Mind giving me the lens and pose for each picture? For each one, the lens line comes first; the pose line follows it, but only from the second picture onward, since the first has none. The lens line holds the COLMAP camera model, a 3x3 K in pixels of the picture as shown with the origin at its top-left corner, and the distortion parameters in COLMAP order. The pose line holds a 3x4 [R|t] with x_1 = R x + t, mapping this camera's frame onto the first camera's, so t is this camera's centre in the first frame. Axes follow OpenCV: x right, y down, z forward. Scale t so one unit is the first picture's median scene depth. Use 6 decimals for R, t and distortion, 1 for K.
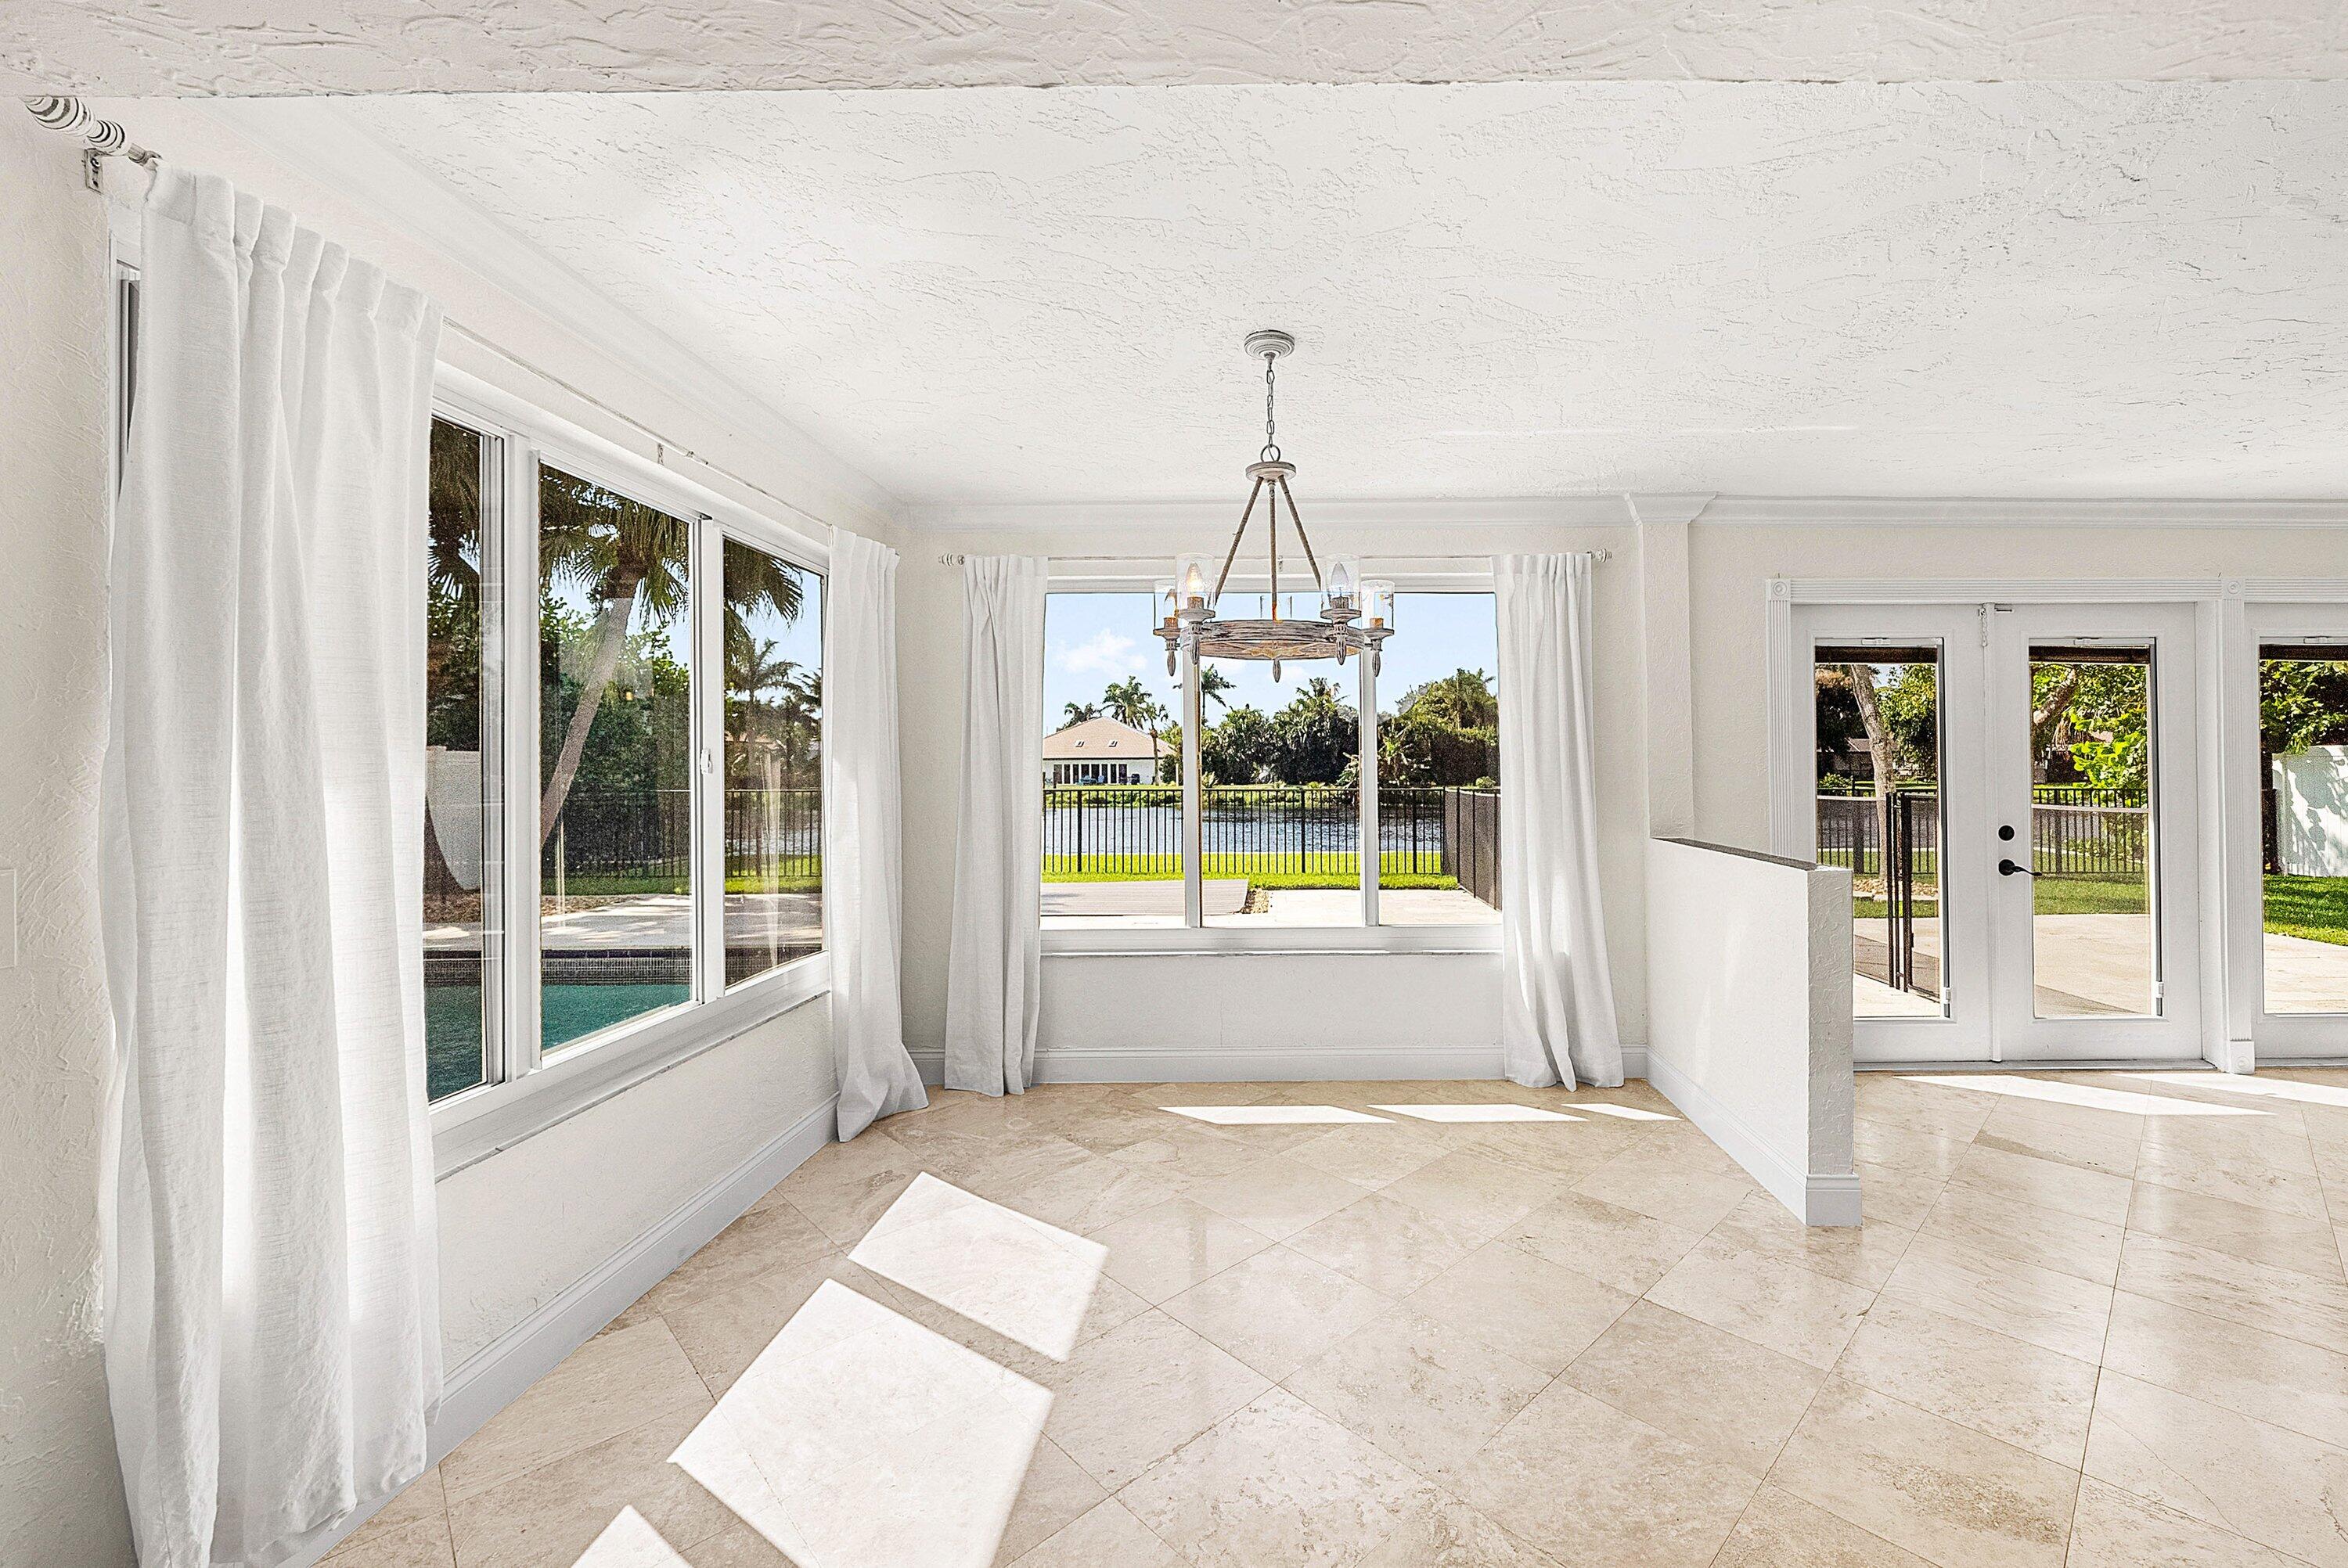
lens RADIAL K [[1034.0, 0, 1183.3], [0, 1034.0, 766.7], [0, 0, 1]] dist [0.000076, -0.000321]
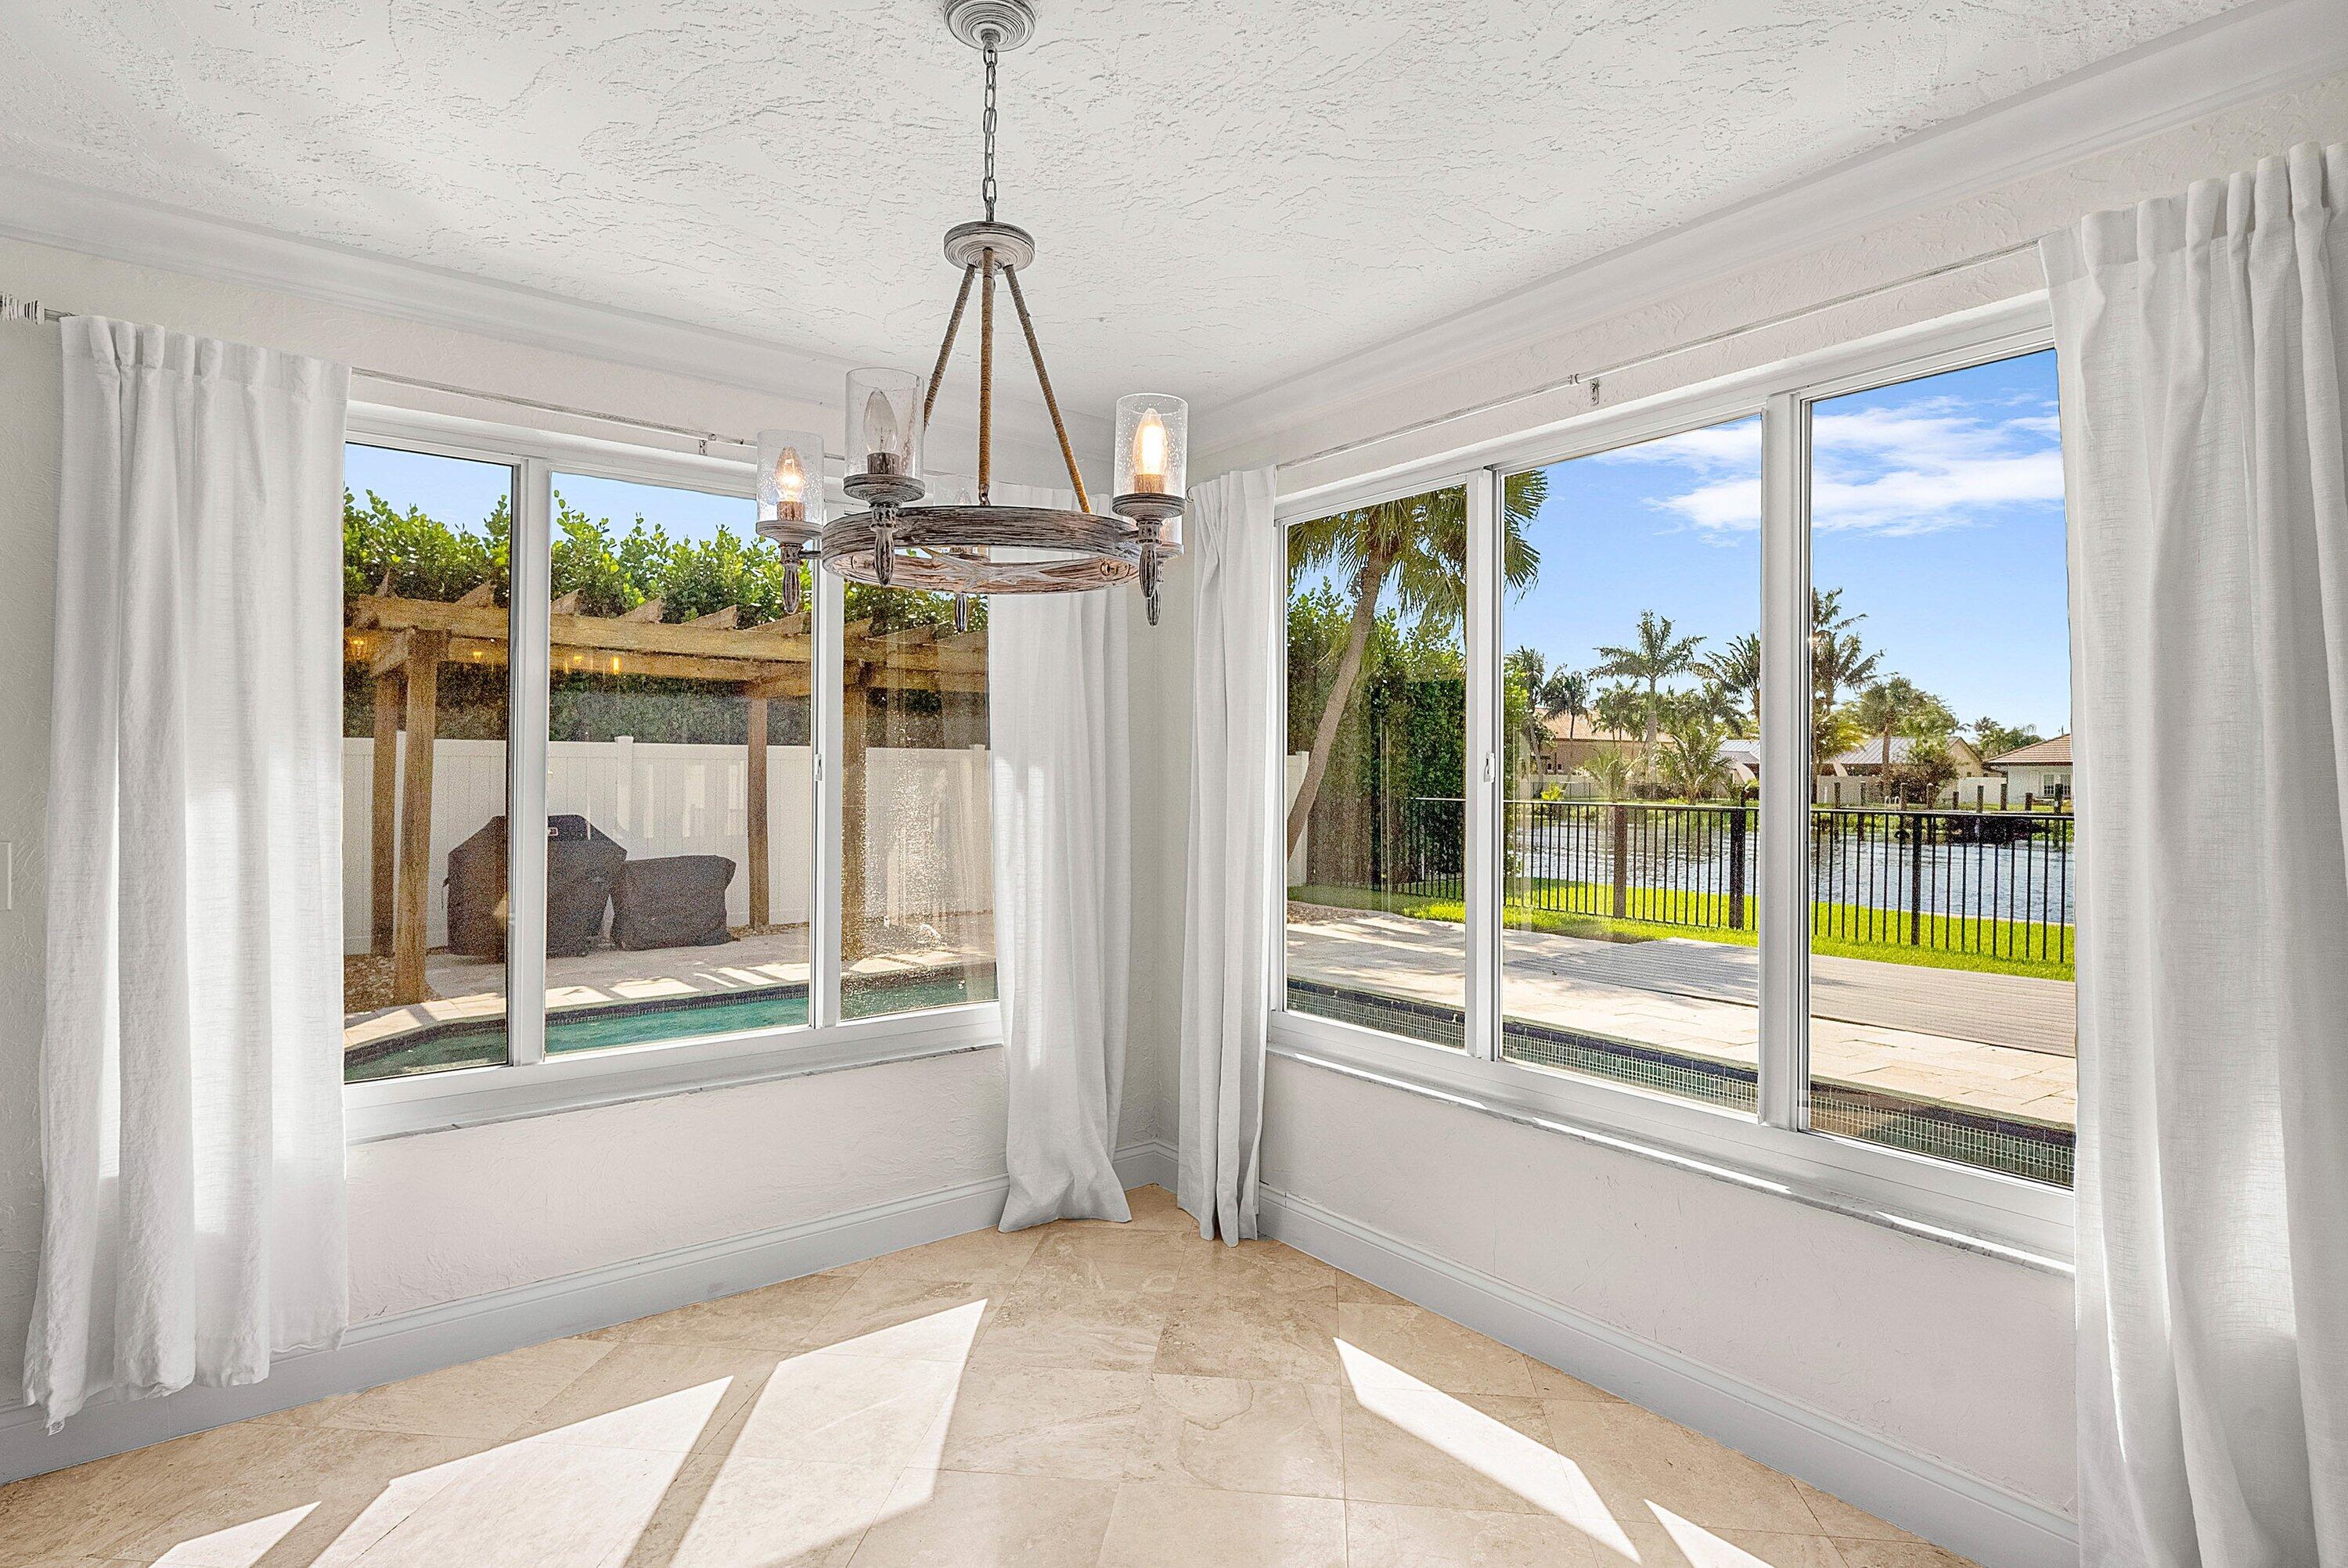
lens RADIAL K [[1203.4, 0, 1174.0], [0, 1203.4, 784.0], [0, 0, 1]] dist [0.000559, 0.001083]
pose [[0.615425, 0.014300, -0.788066, 0.517494], [-0.005324, 0.999888, 0.013986, -0.006369], [0.788178, -0.004411, 0.615432, 0.537797]]
